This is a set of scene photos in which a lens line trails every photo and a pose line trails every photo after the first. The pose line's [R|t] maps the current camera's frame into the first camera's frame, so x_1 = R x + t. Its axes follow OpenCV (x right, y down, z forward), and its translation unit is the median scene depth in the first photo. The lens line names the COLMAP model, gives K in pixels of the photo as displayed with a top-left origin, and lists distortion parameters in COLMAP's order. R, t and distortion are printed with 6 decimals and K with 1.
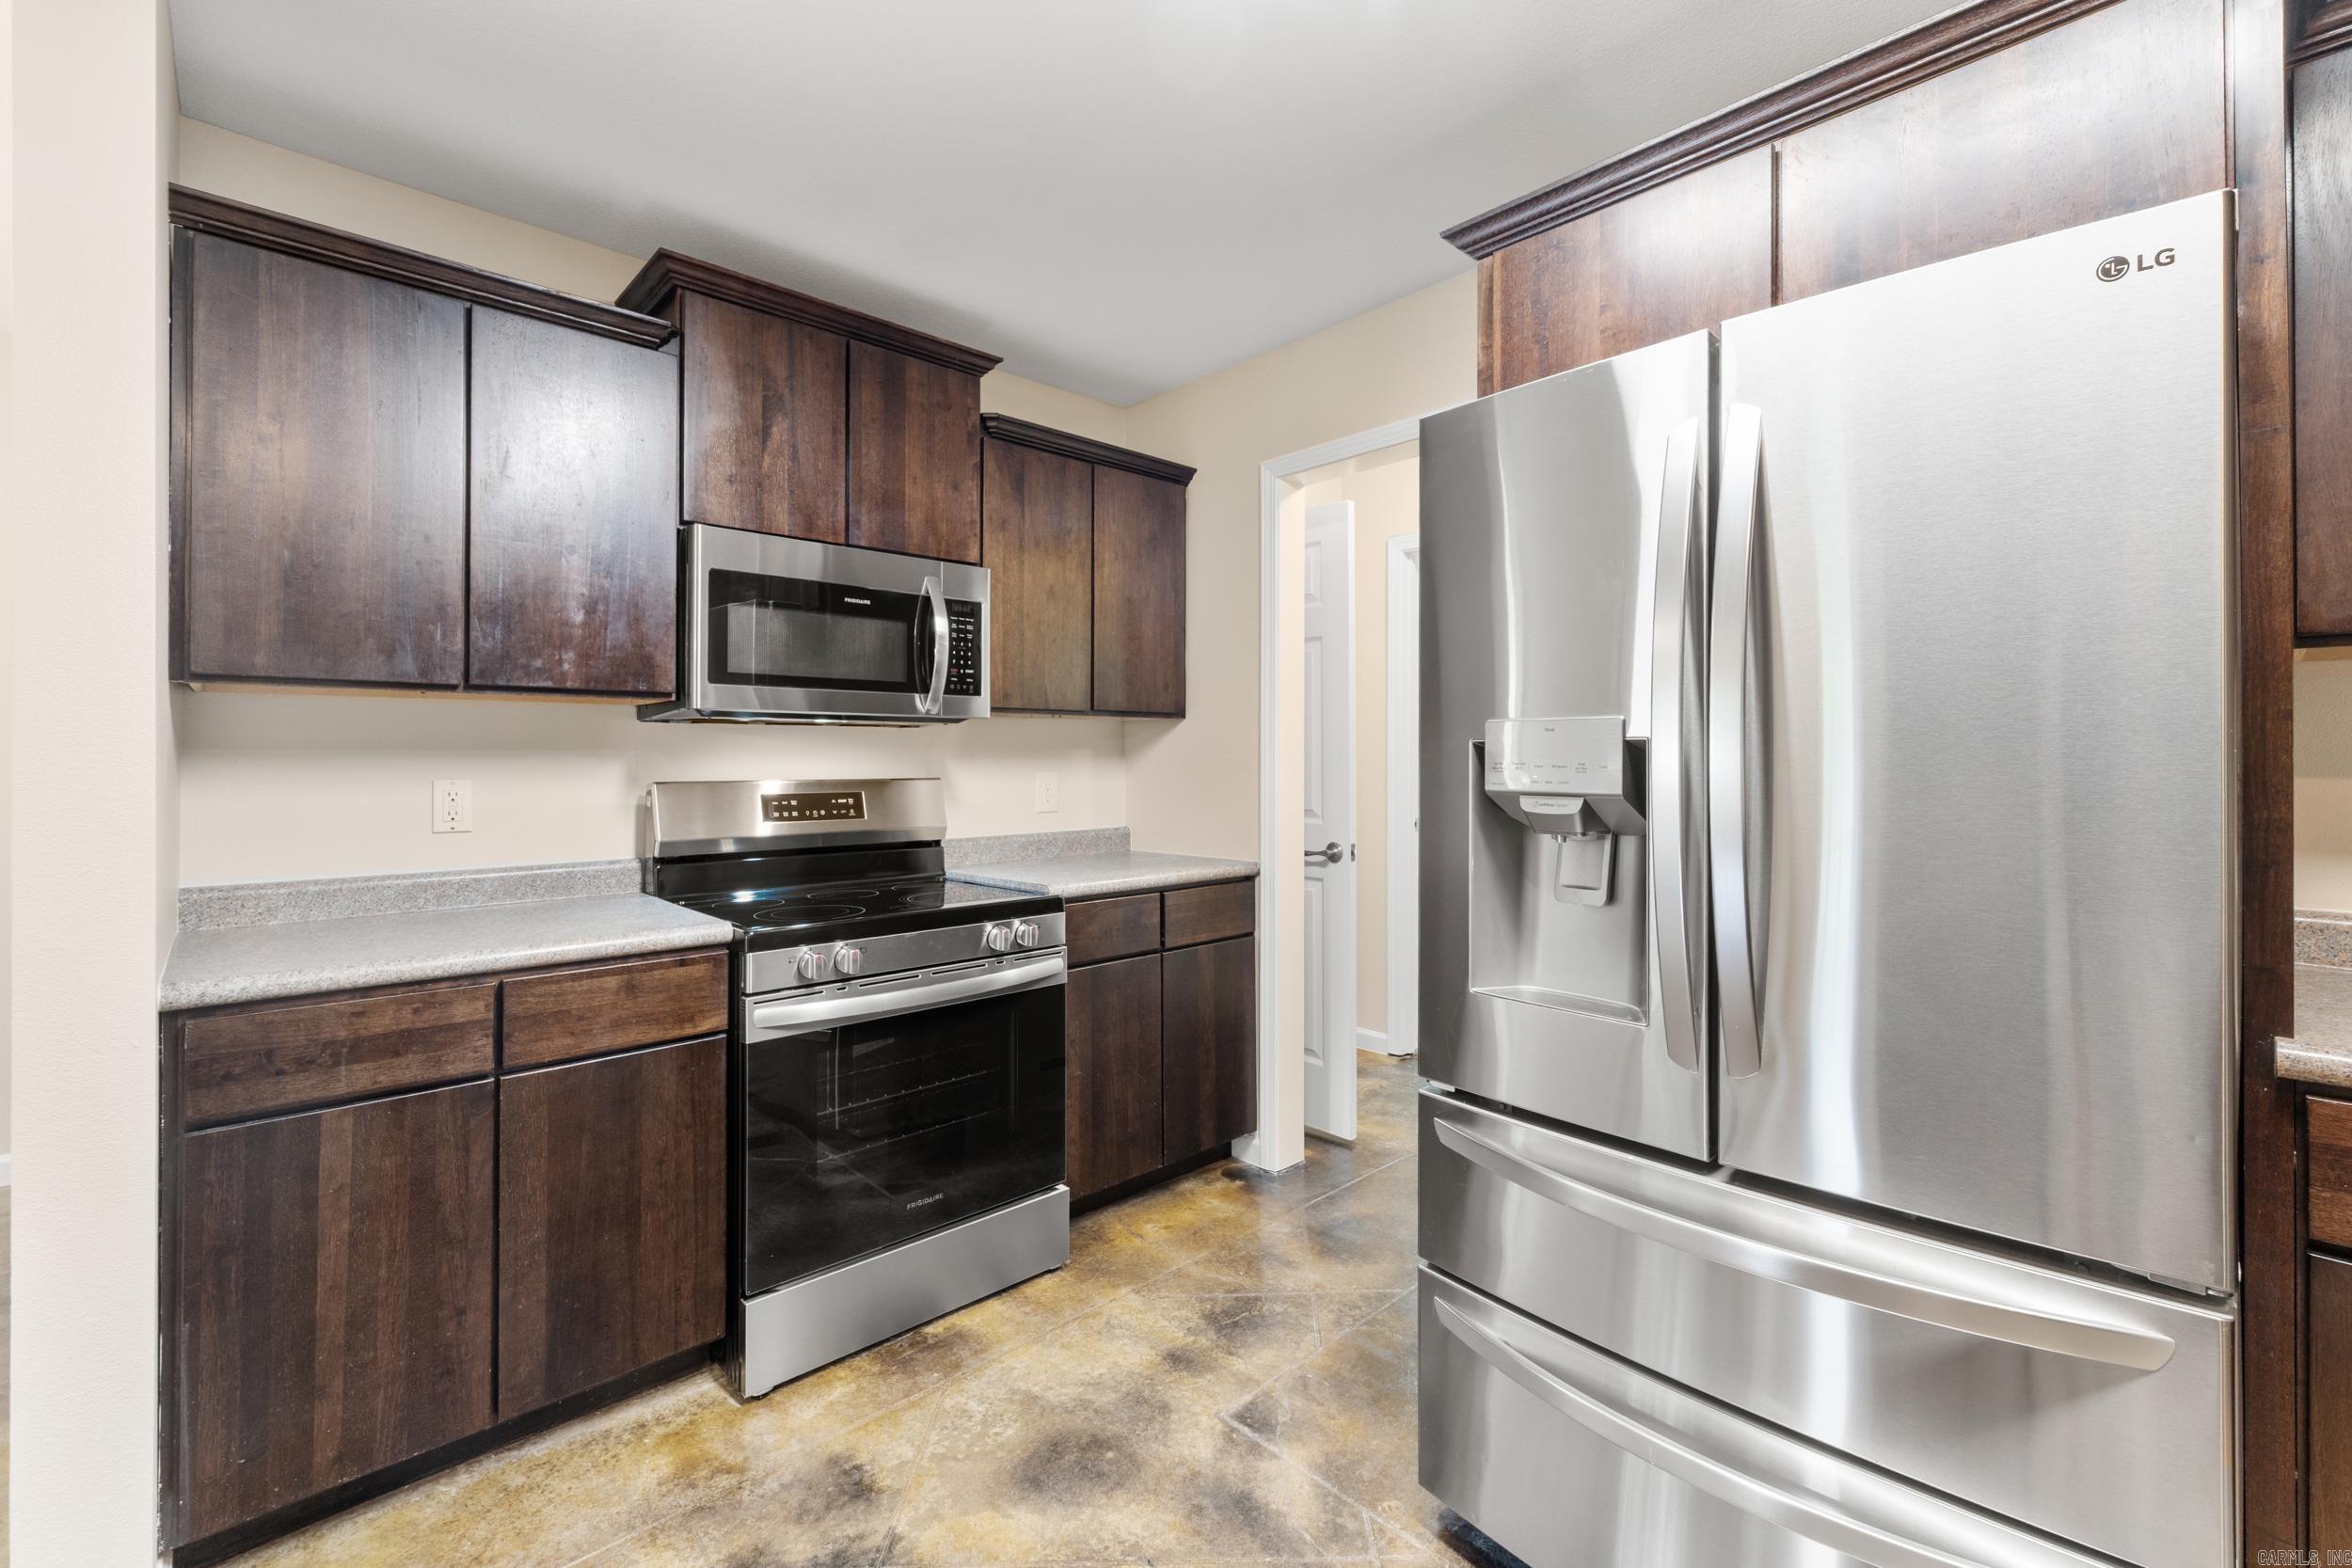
lens RADIAL K [[1000.4, 0, 1180.4], [0, 1000.4, 752.3], [0, 0, 1]] dist [0.000825, 0.000310]
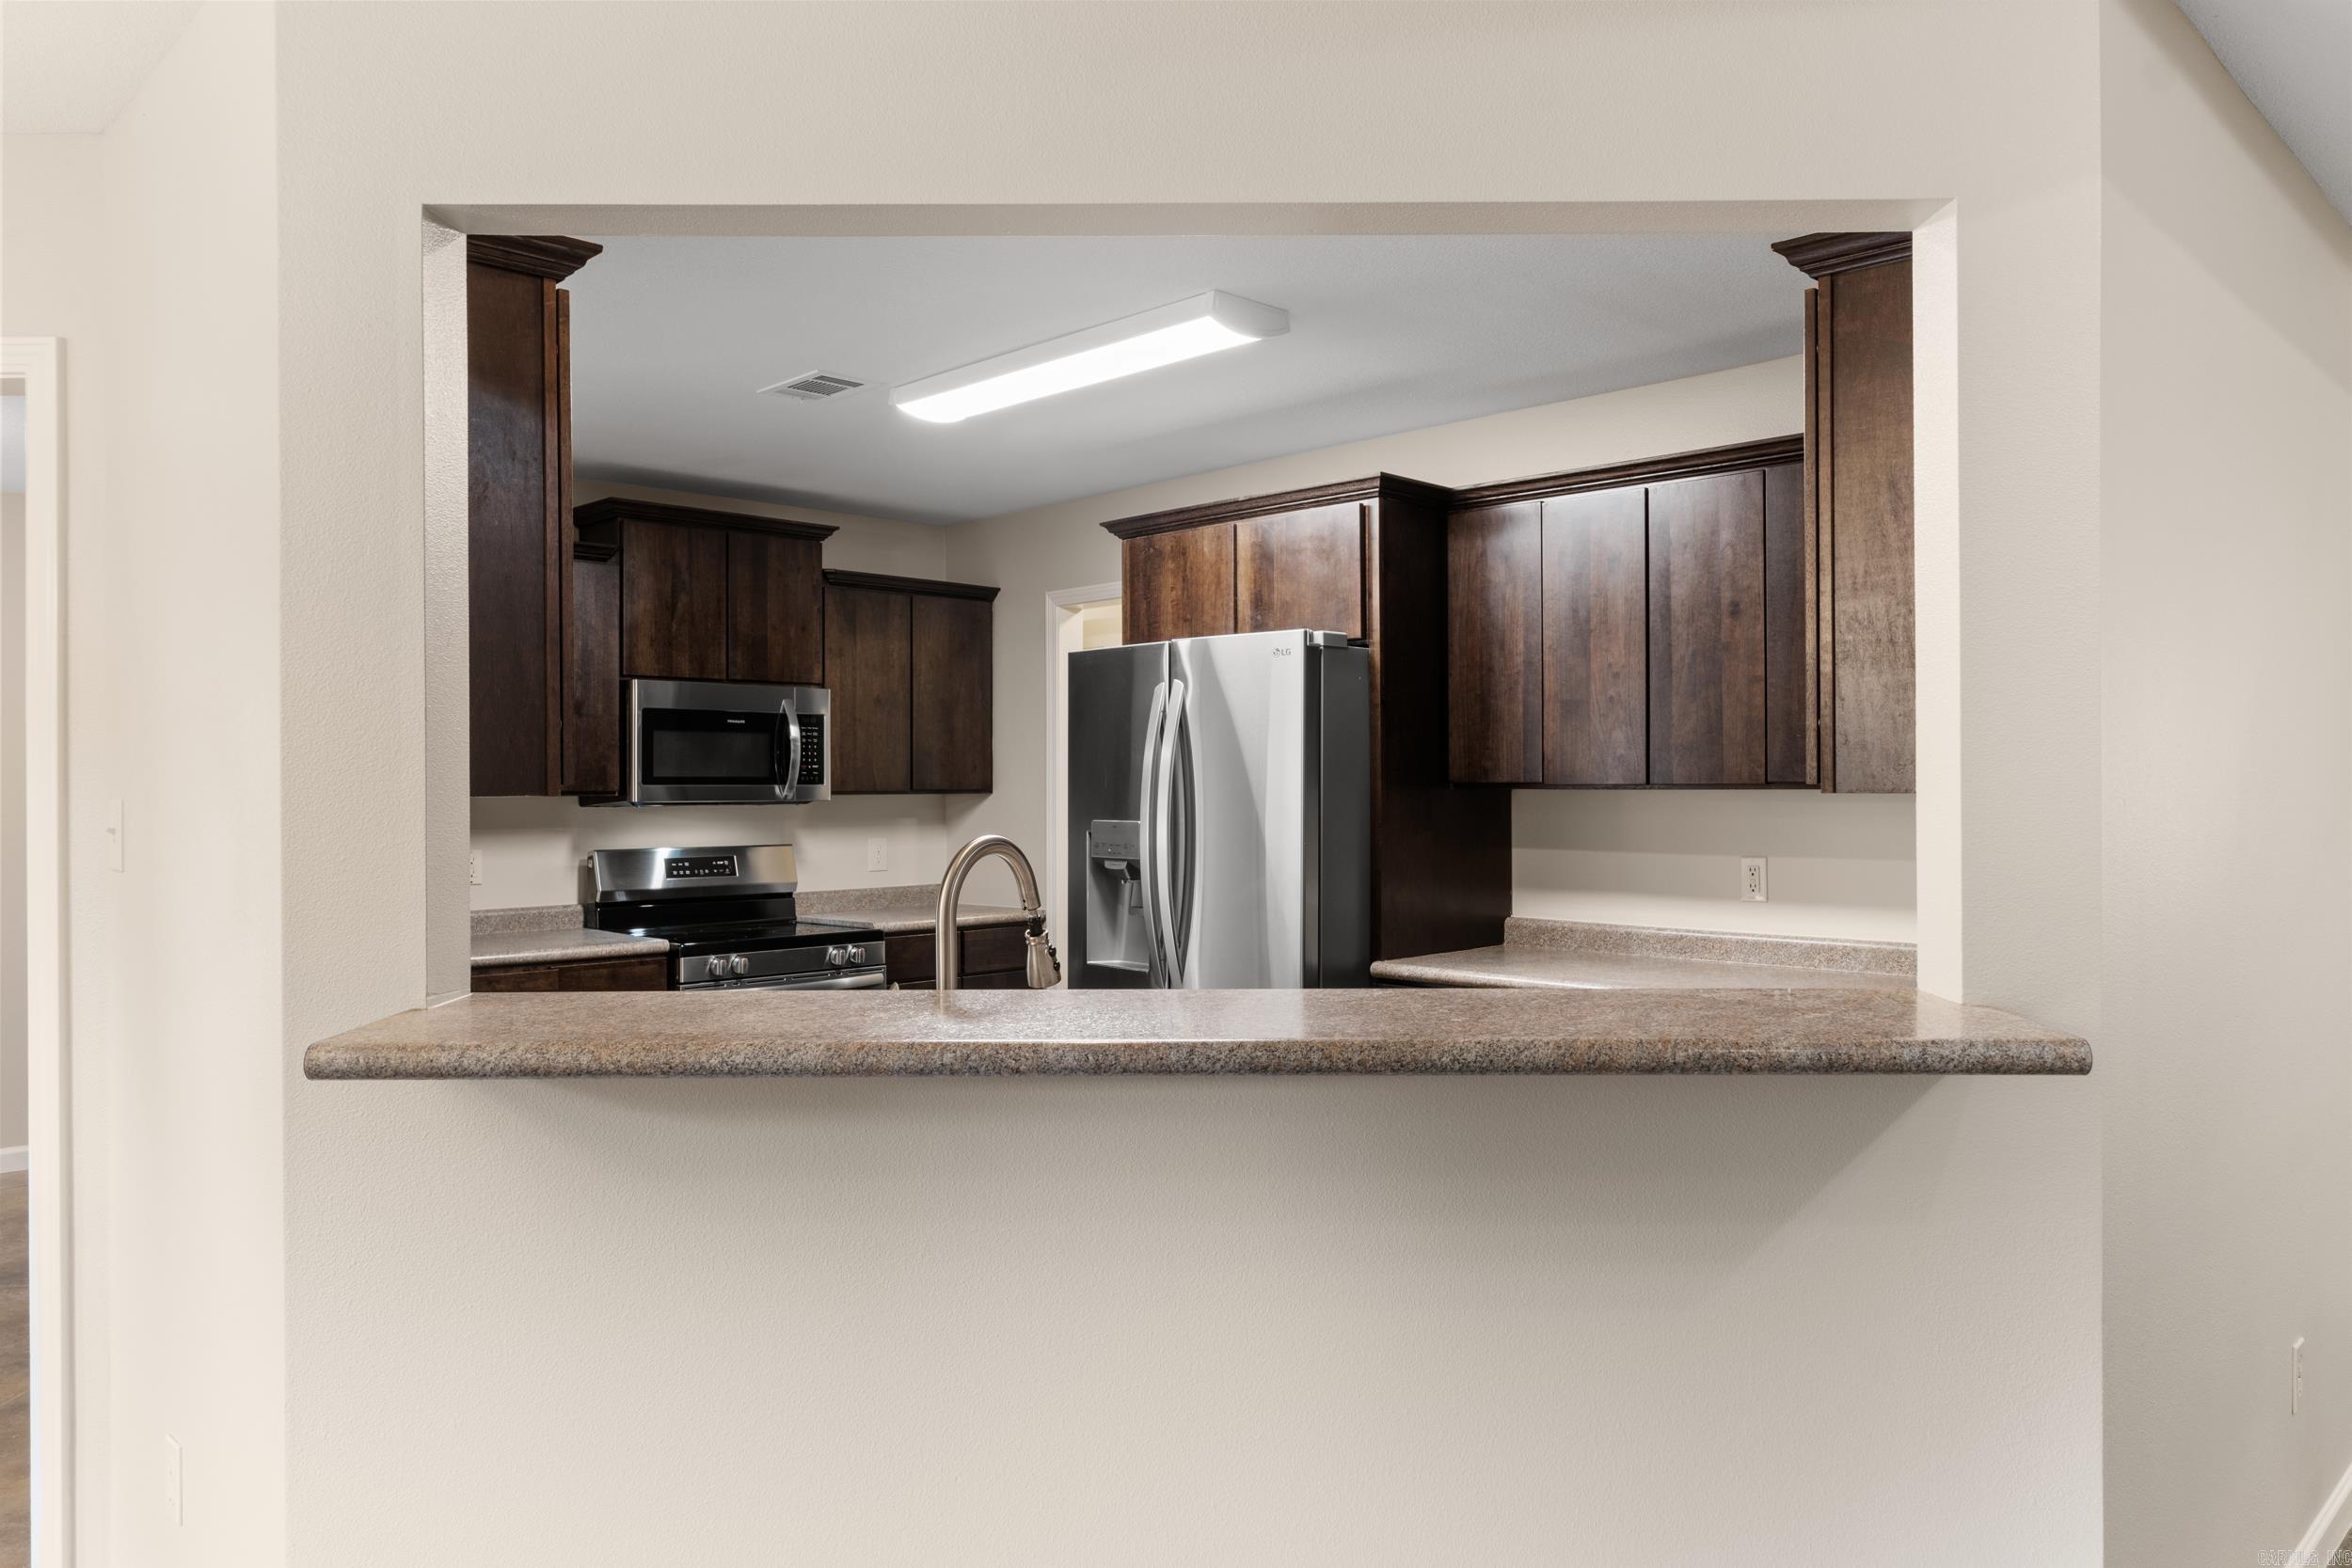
lens RADIAL K [[1588.3, 0, 1176.0], [0, 1588.3, 784.0], [0, 0, 1]] dist [0.004055, 0.000178]
pose [[0.999665, -0.002873, 0.025703, 0.227329], [0.002792, 0.999991, 0.003194, -0.064564], [-0.025712, -0.003121, 0.999665, -1.191392]]
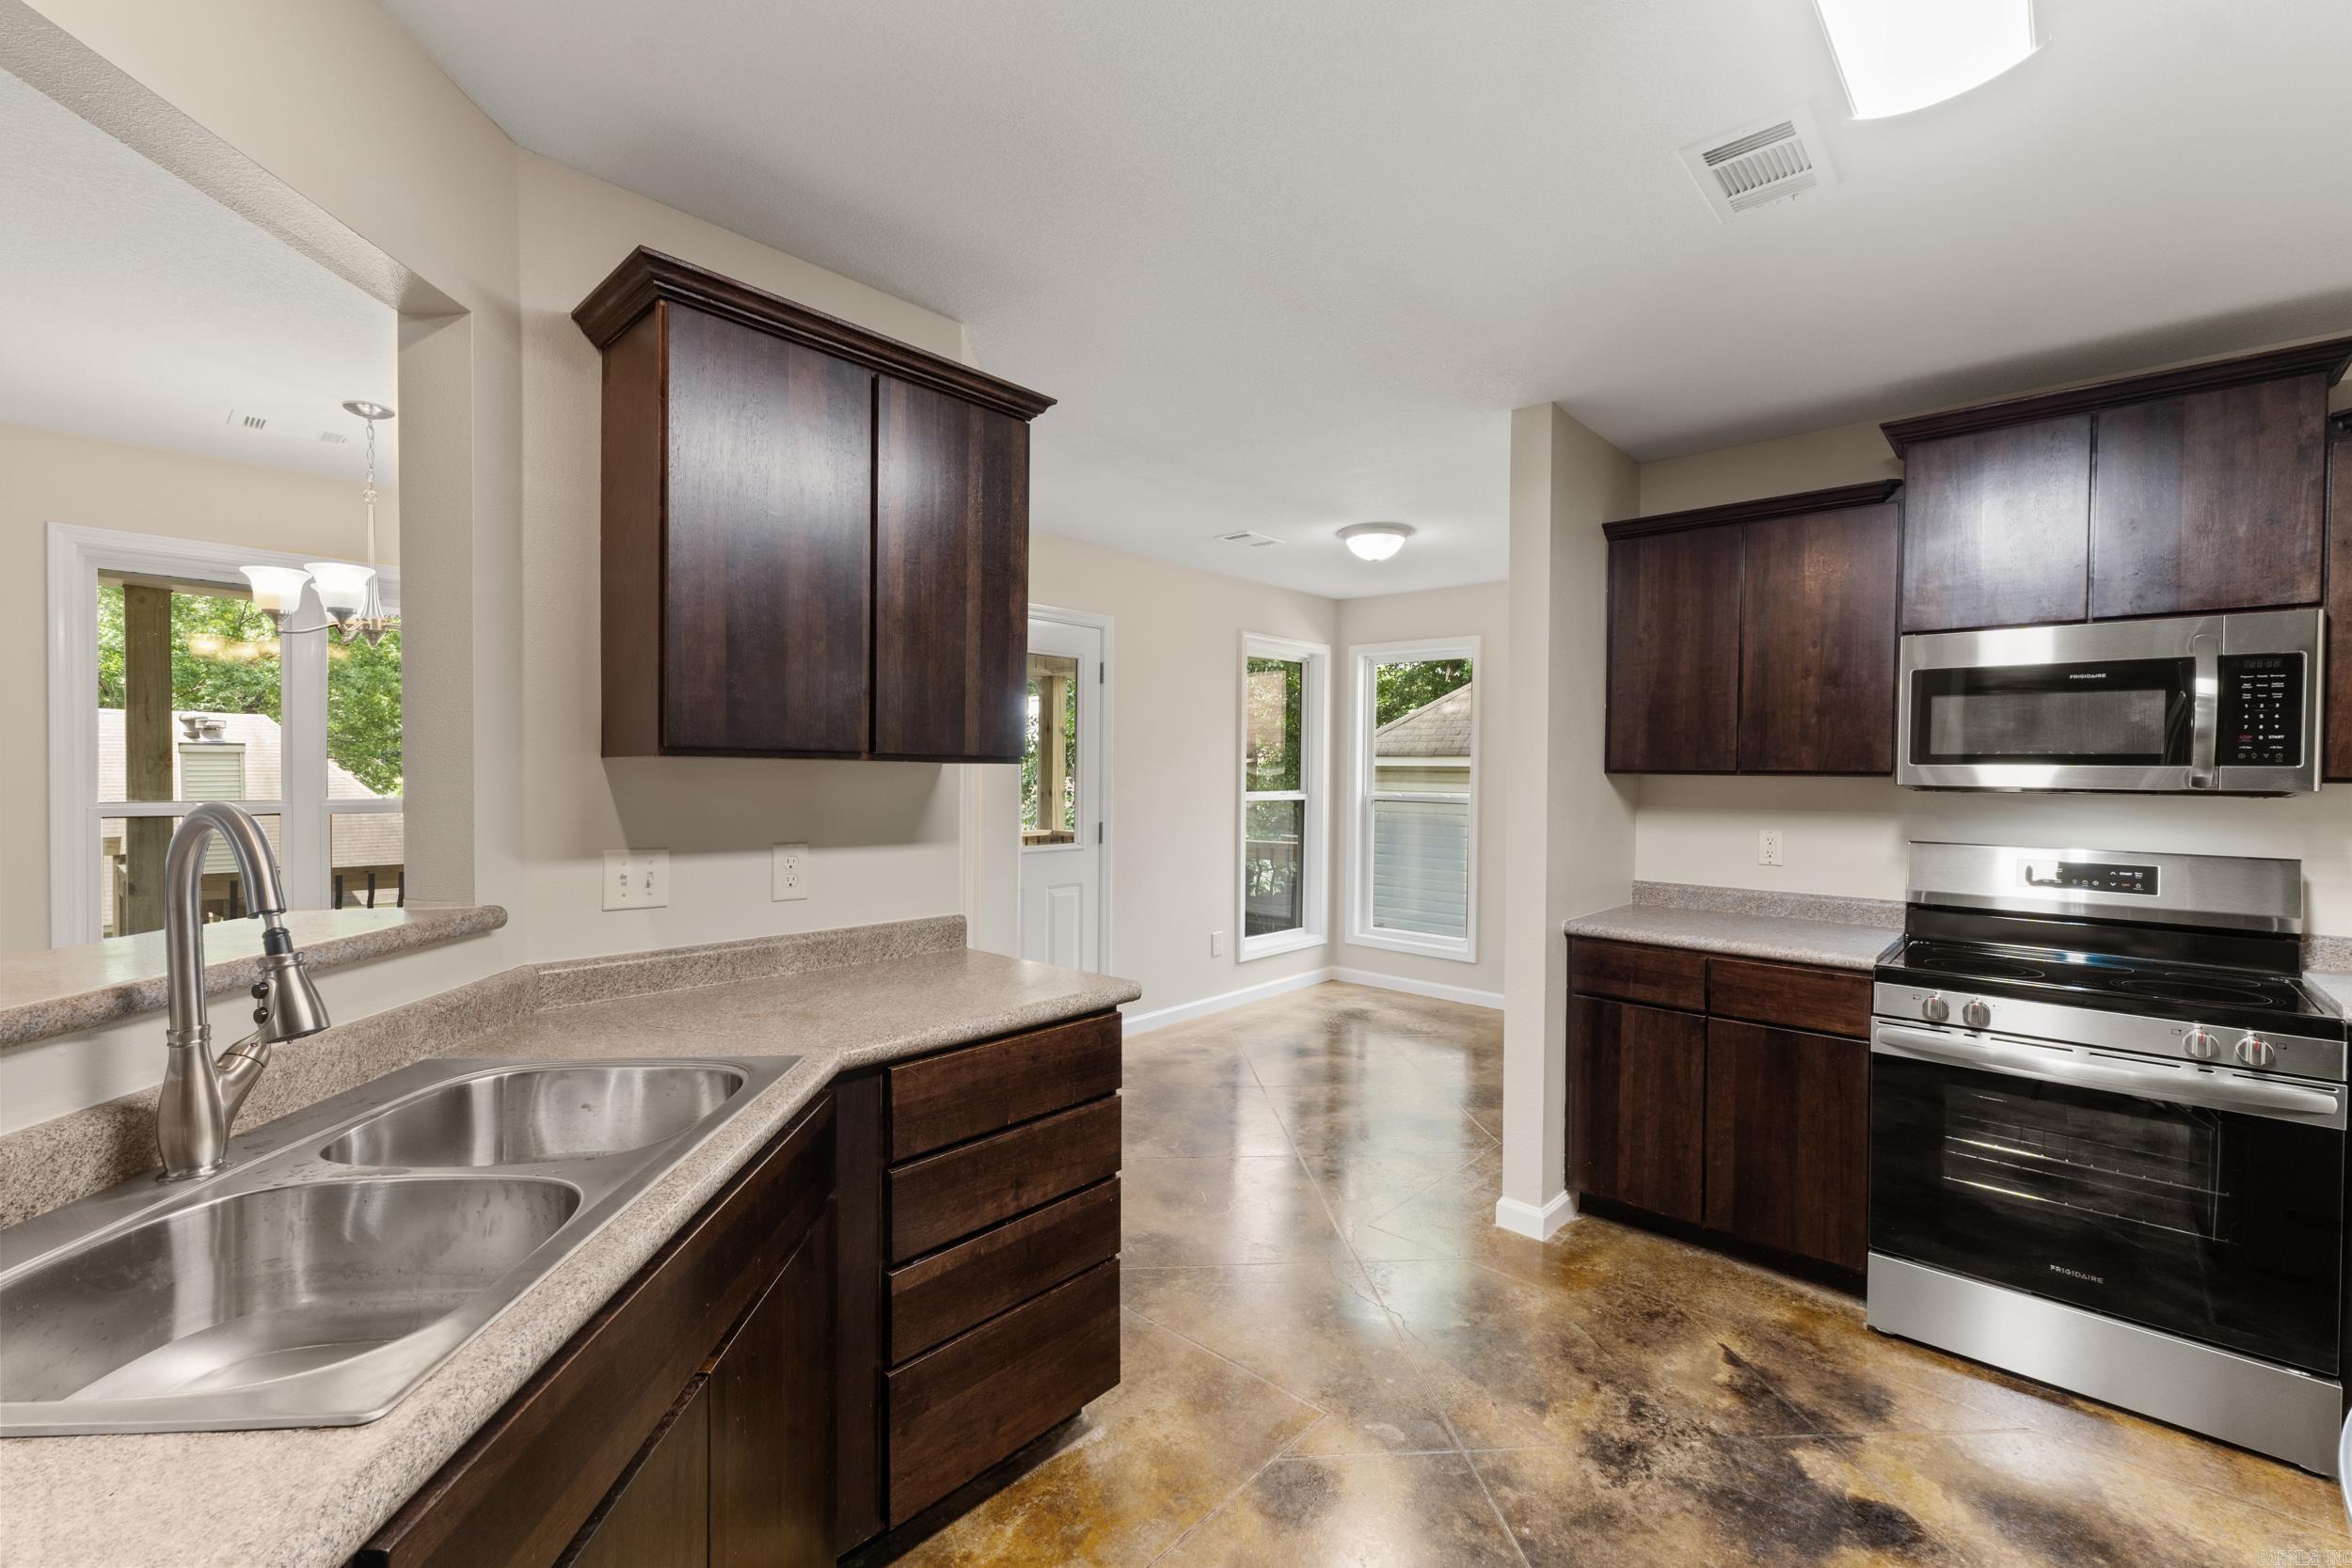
lens RADIAL K [[986.3, 0, 1176.0], [0, 986.3, 784.0], [0, 0, 1]] dist [0.002392, 0.000320]
pose [[0.063172, 0.016468, -0.997867, 0.581419], [-0.004886, 0.999857, 0.016191, -0.051455], [0.997991, 0.003853, 0.063244, 0.020287]]
